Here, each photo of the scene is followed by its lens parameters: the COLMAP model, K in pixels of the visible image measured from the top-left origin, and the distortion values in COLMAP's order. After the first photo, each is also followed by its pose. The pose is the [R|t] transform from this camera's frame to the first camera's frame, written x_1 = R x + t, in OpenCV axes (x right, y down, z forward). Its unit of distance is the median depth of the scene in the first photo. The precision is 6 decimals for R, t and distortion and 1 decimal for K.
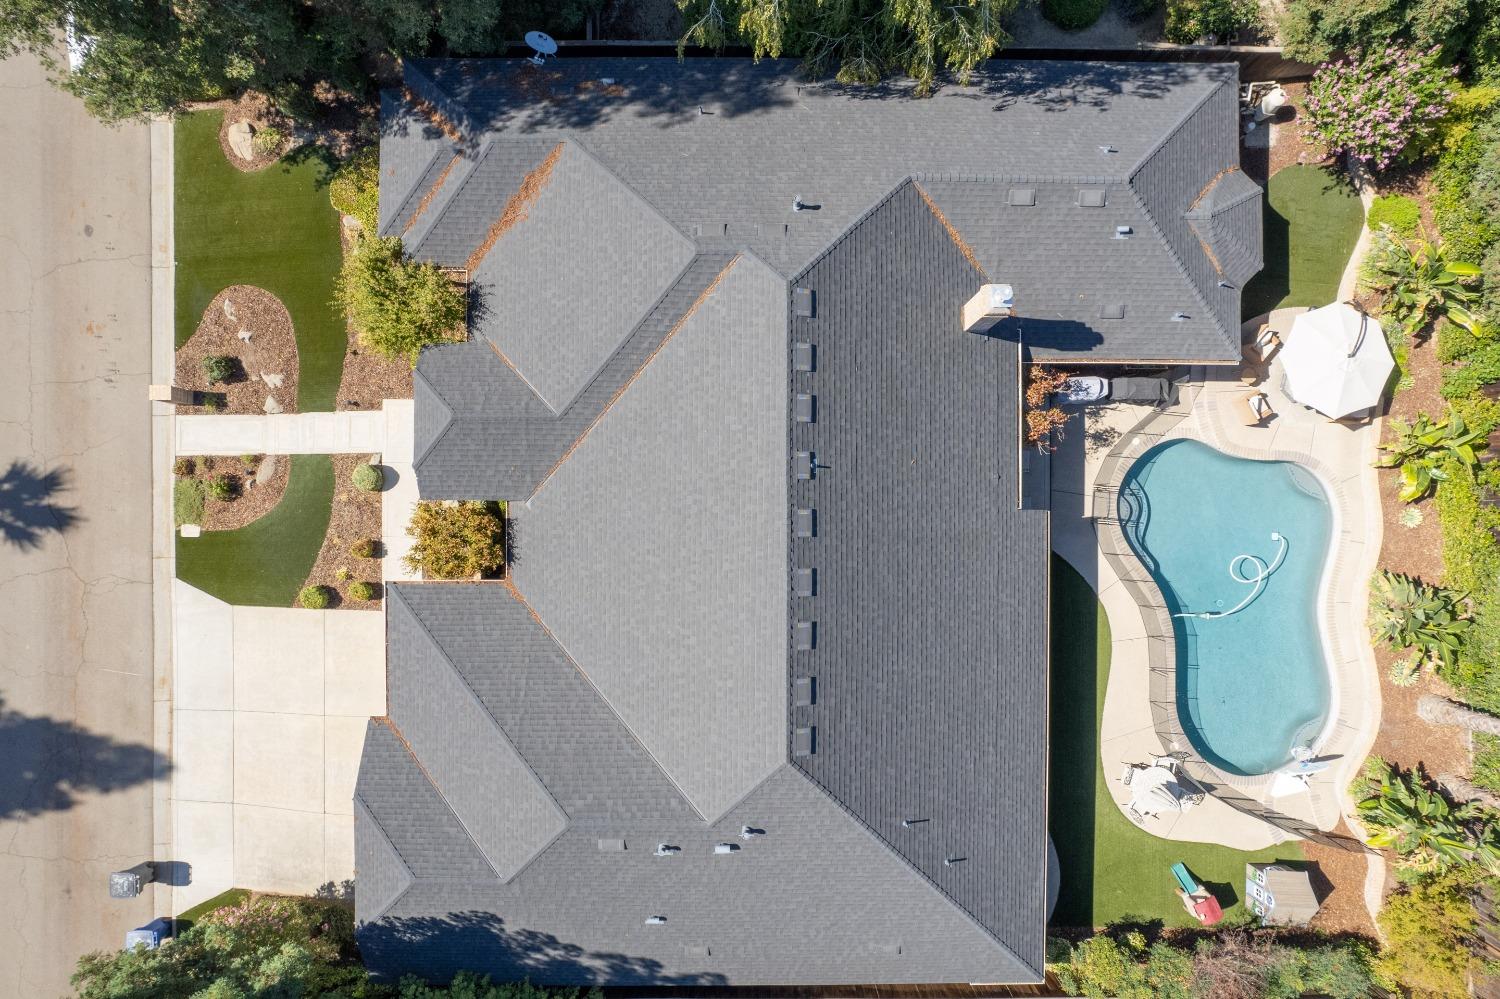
lens RADIAL K [[956.6, 0, 759.3], [0, 956.6, 513.6], [0, 0, 1]] dist [-0.081760, 0.077419]
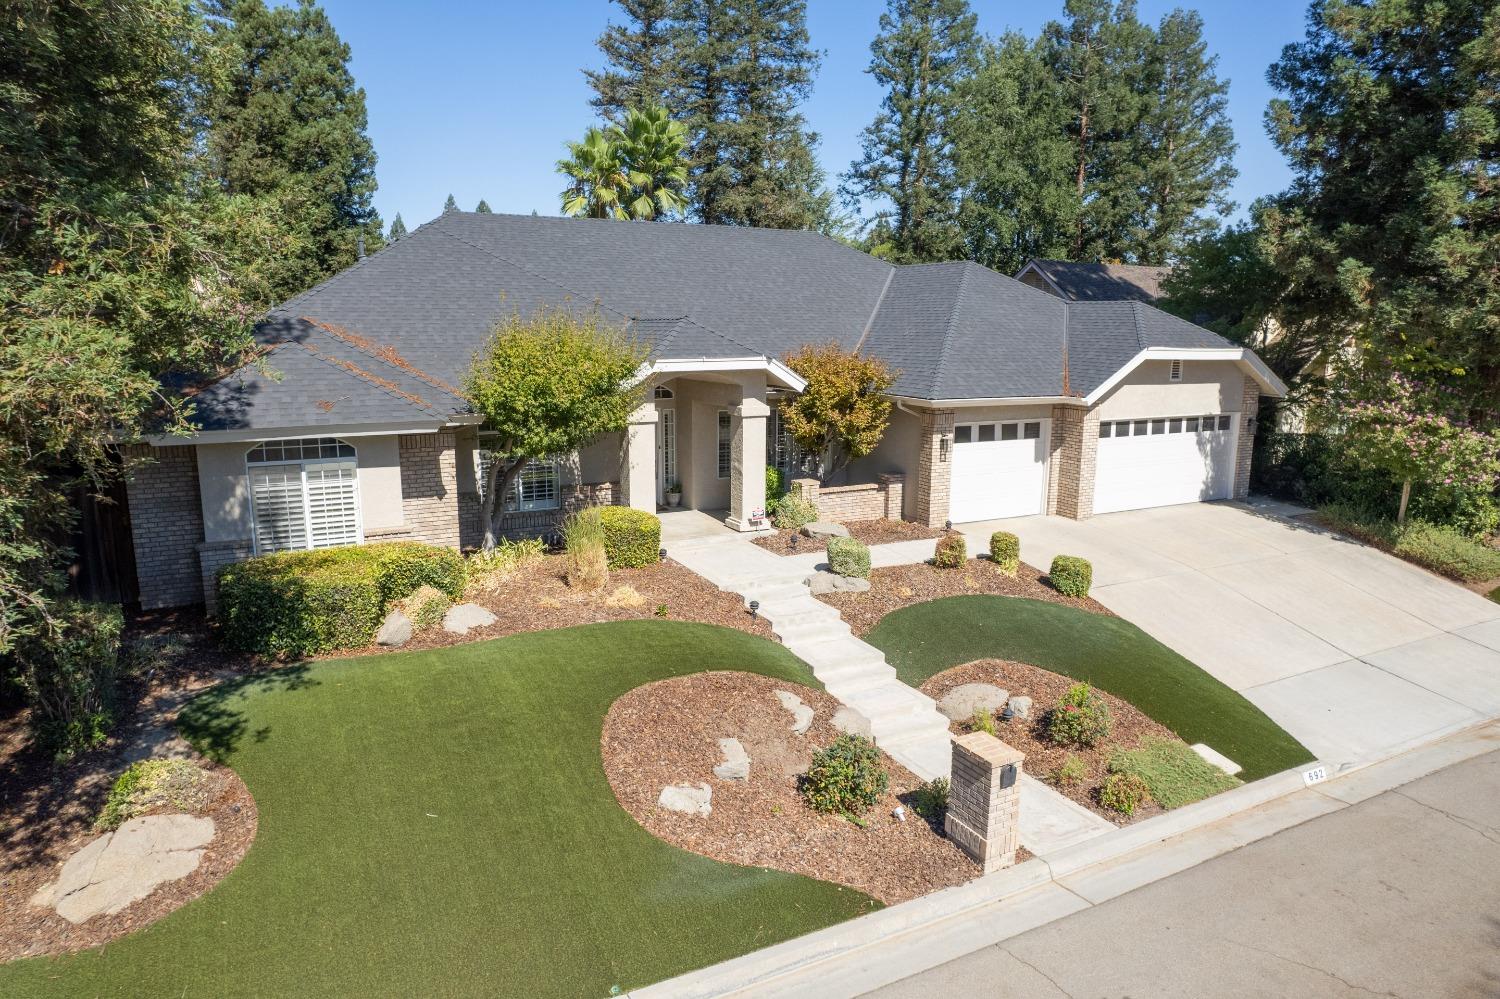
lens RADIAL K [[956.6, 0, 759.3], [0, 956.6, 513.6], [0, 0, 1]] dist [-0.081760, 0.077419]
pose [[-0.477676, -0.190331, 0.857671, -0.879632], [0.878392, -0.085782, 0.470180, -0.359320], [-0.015917, 0.977965, 0.208161, 0.840634]]
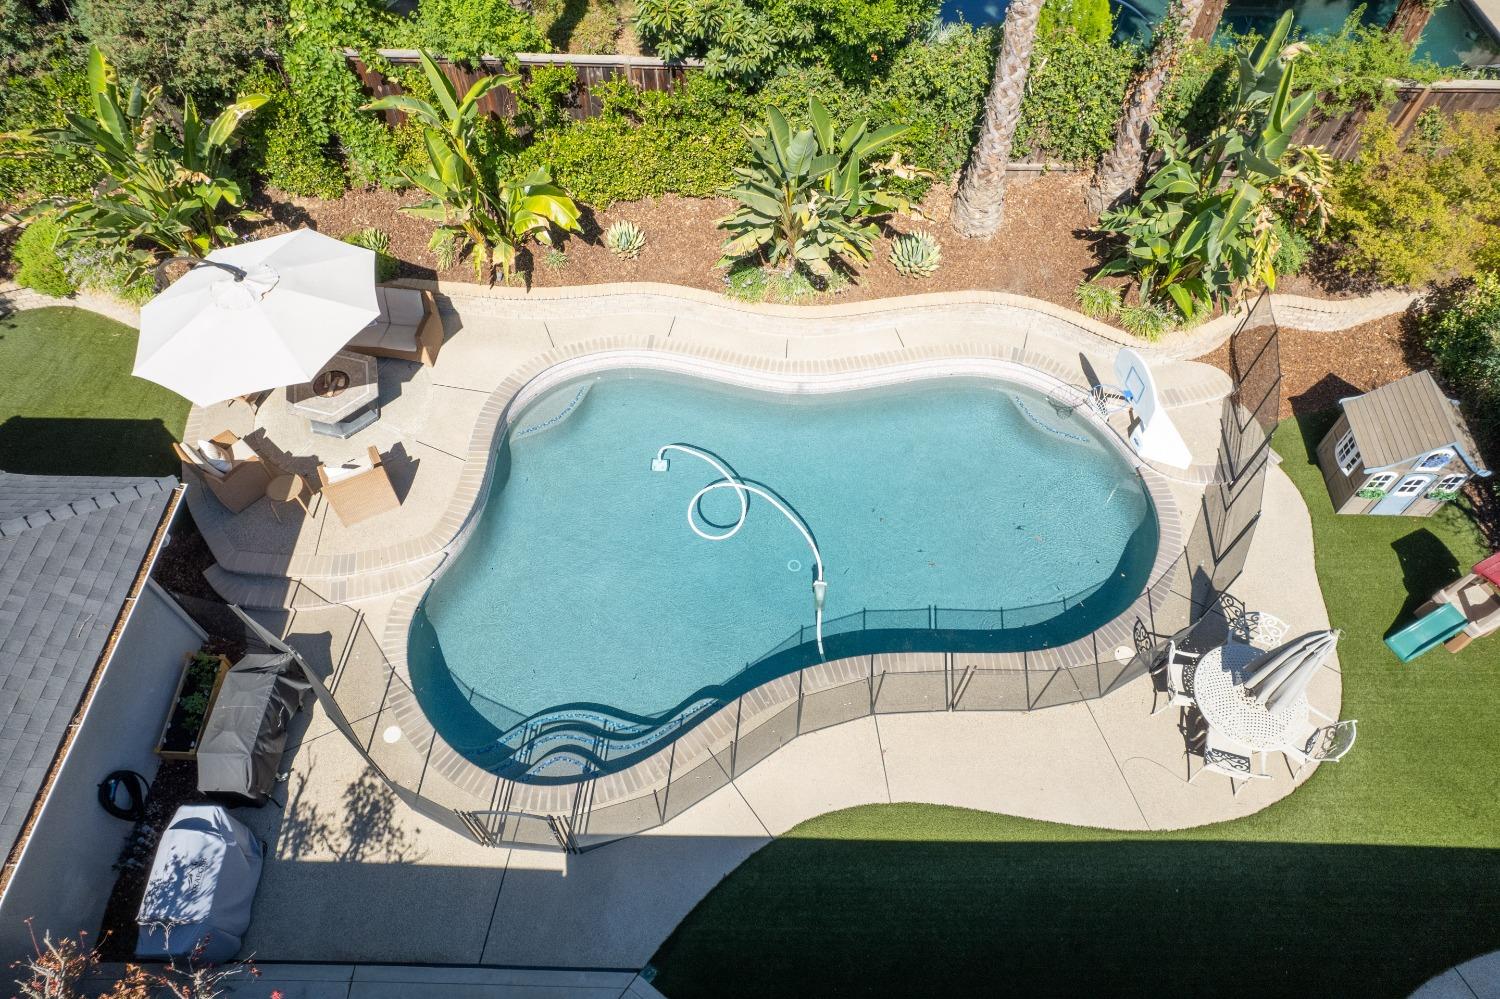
lens RADIAL K [[956.6, 0, 759.3], [0, 956.6, 513.6], [0, 0, 1]] dist [-0.081760, 0.077419]
pose [[0.008380, -0.833231, 0.552862, 0.255124], [0.999800, 0.017007, 0.010477, 0.074828], [-0.018132, 0.552663, 0.833207, 0.609072]]
